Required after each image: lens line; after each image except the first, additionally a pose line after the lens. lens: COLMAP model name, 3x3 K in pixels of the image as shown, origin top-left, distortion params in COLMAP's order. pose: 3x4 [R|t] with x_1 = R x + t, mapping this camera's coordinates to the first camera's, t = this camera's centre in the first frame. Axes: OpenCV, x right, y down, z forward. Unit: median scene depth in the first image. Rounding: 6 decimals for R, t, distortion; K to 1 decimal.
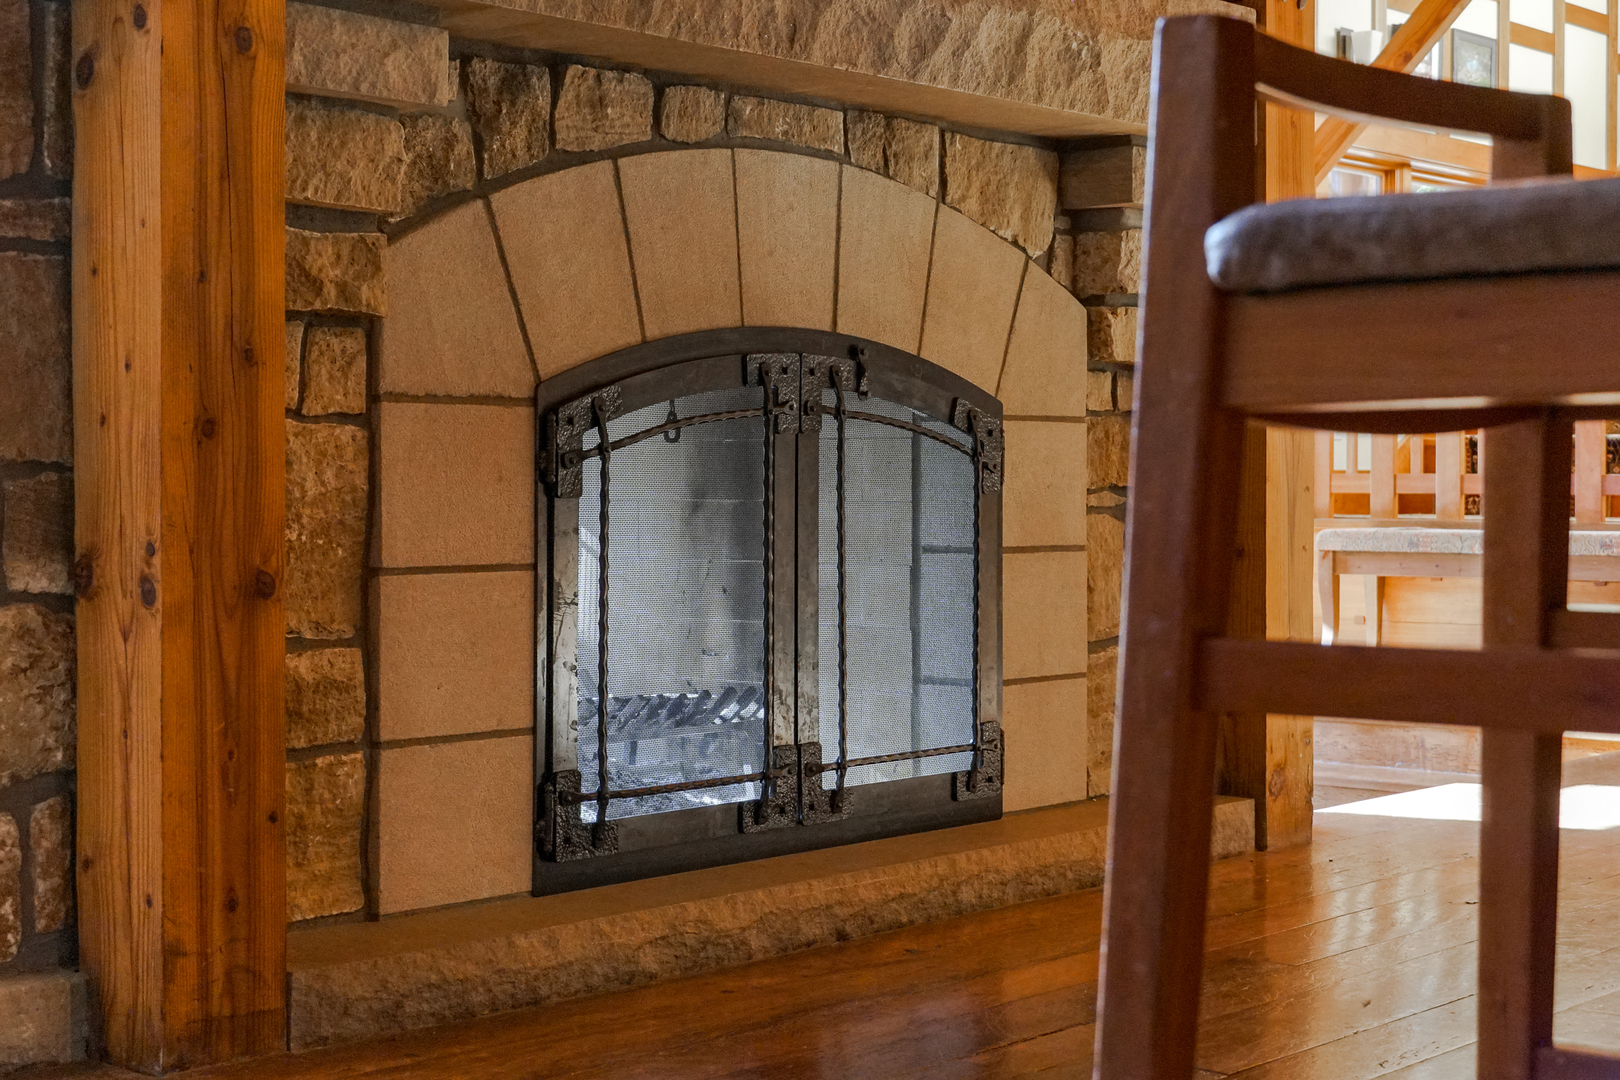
lens RADIAL K [[2522.4, 0, 809.5], [0, 2522.4, 537.5], [0, 0, 1]] dist [0.014090, 0.000000]
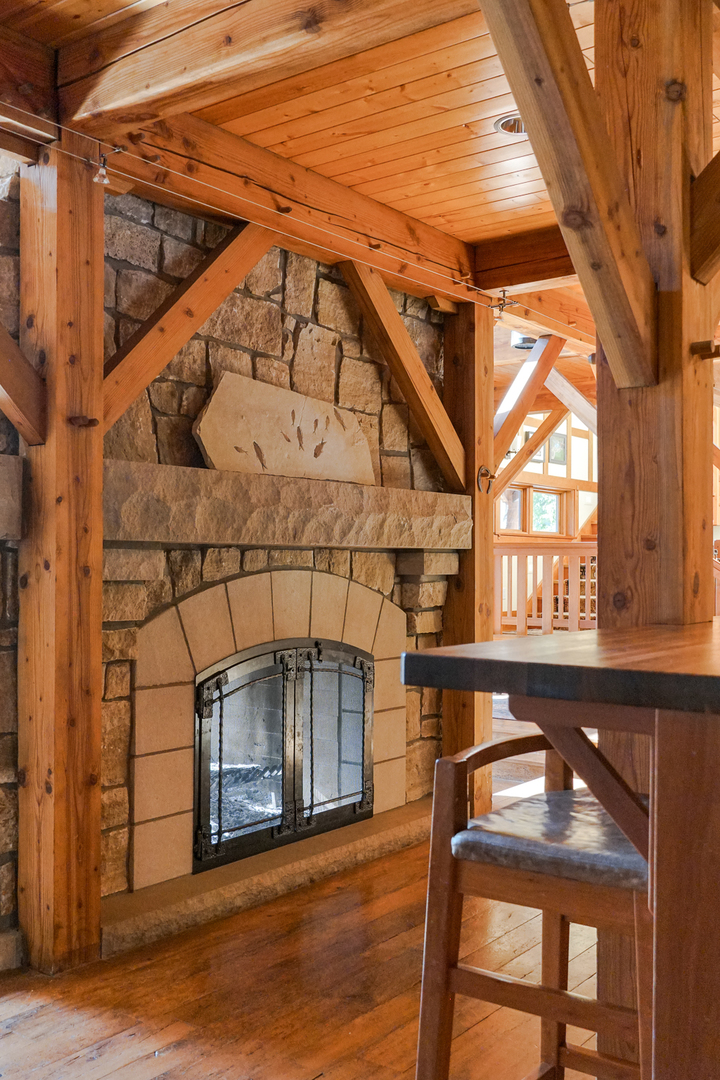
lens RADIAL K [[1069.5, 0, 392.5], [0, 1069.5, 566.6], [0, 0, 1]] dist [0.010079, 0.000000]
pose [[0.994968, 0.005064, 0.100062, -0.017734], [-0.004234, 0.999955, -0.008511, -0.165954], [-0.100100, 0.008045, 0.994945, -0.112743]]
